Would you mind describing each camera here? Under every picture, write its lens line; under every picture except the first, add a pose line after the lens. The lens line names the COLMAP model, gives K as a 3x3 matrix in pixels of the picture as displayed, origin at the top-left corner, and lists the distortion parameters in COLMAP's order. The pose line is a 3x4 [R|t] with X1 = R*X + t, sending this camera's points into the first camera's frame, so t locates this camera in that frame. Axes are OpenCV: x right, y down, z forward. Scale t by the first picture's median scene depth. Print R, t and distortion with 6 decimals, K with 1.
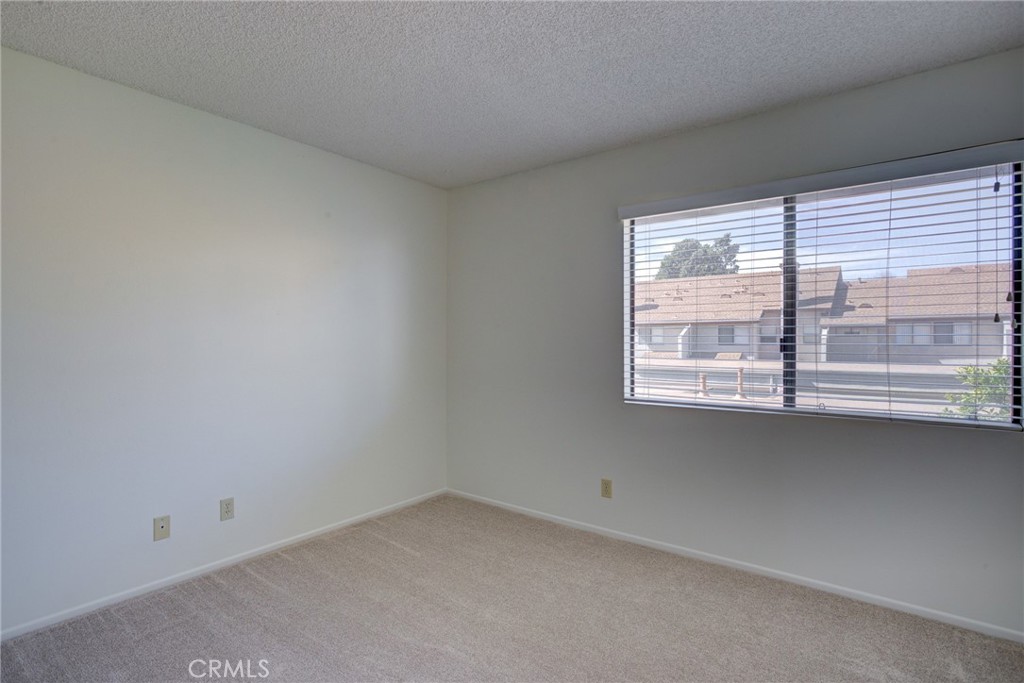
lens RADIAL K [[521.4, 0, 512.0], [0, 521.4, 341.5], [0, 0, 1]] dist [-0.002825, 0.000758]
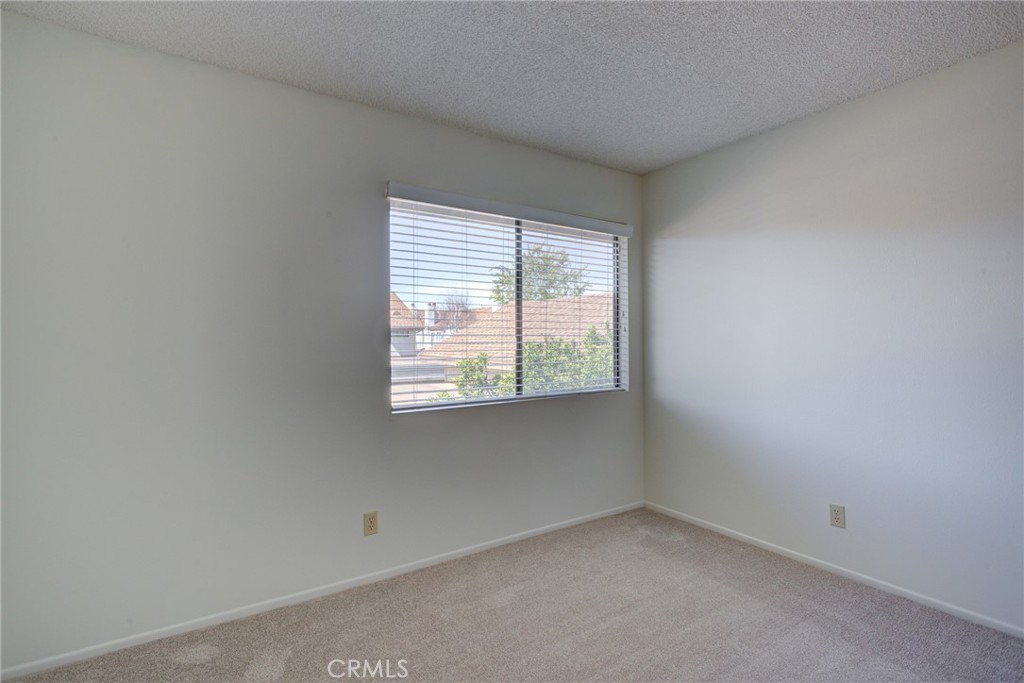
lens RADIAL K [[521.4, 0, 512.0], [0, 521.4, 341.5], [0, 0, 1]] dist [-0.002825, 0.000758]
pose [[0.284929, -0.007635, 0.958518, -0.609141], [0.004337, 0.999968, 0.006675, -0.005279], [-0.958539, 0.002255, 0.284953, 0.646997]]
